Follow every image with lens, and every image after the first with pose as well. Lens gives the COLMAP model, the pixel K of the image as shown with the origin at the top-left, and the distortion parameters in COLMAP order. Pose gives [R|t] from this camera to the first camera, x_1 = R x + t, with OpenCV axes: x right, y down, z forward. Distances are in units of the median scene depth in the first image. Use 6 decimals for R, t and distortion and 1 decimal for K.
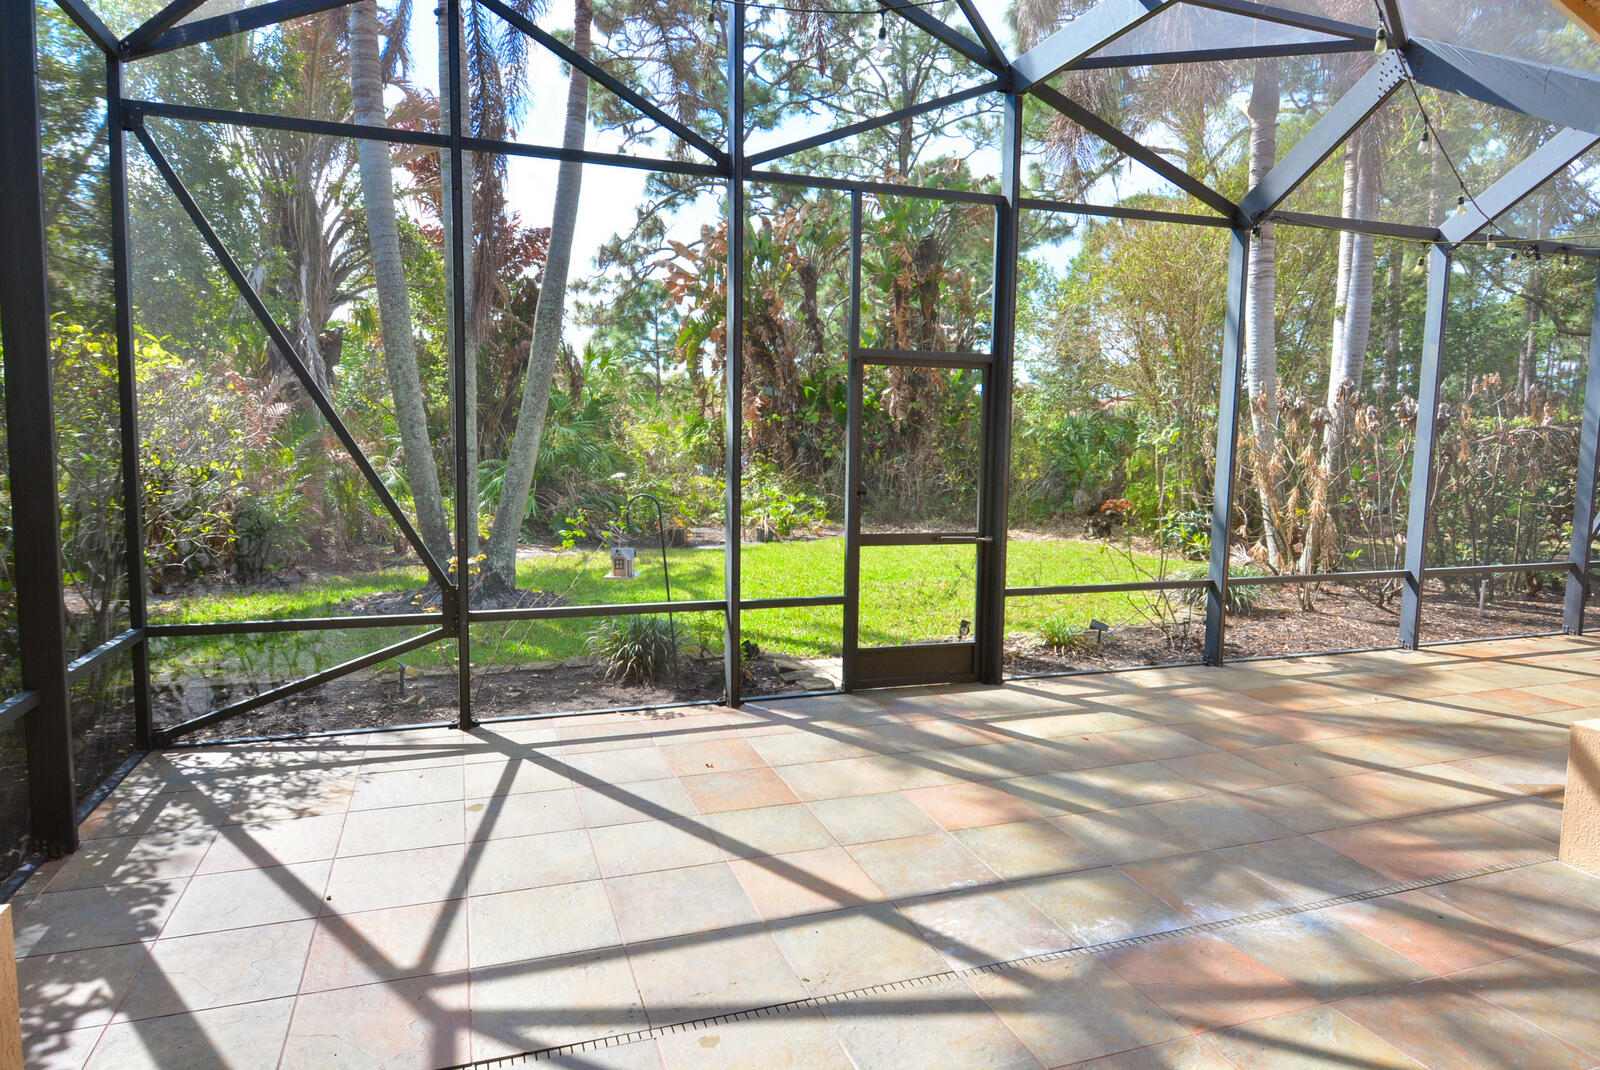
lens RADIAL K [[982.0, 0, 799.5], [0, 982.0, 532.5], [0, 0, 1]] dist [0.004728, -0.001072]
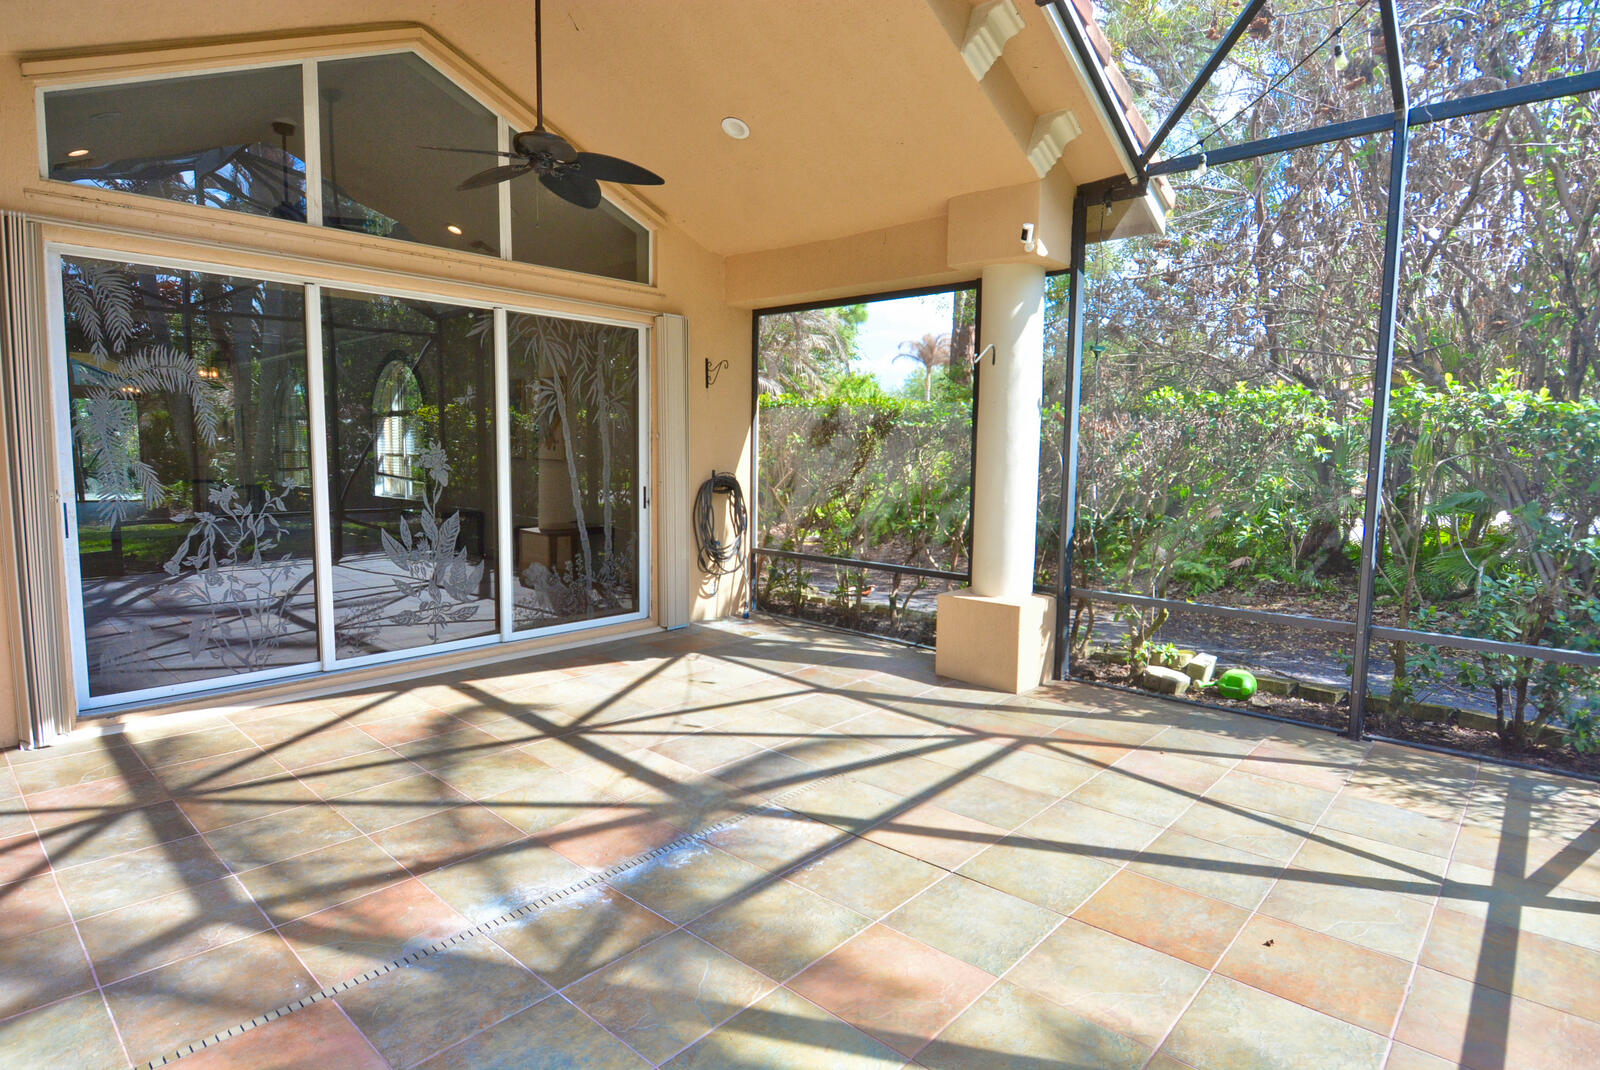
lens RADIAL K [[862.2, 0, 798.1], [0, 862.2, 528.0], [0, 0, 1]] dist [0.012210, -0.004754]
pose [[-0.883360, 0.027521, -0.467886, 0.506016], [-0.063288, 0.982128, 0.177254, -0.138694], [0.464402, 0.186191, -0.865831, 1.424304]]
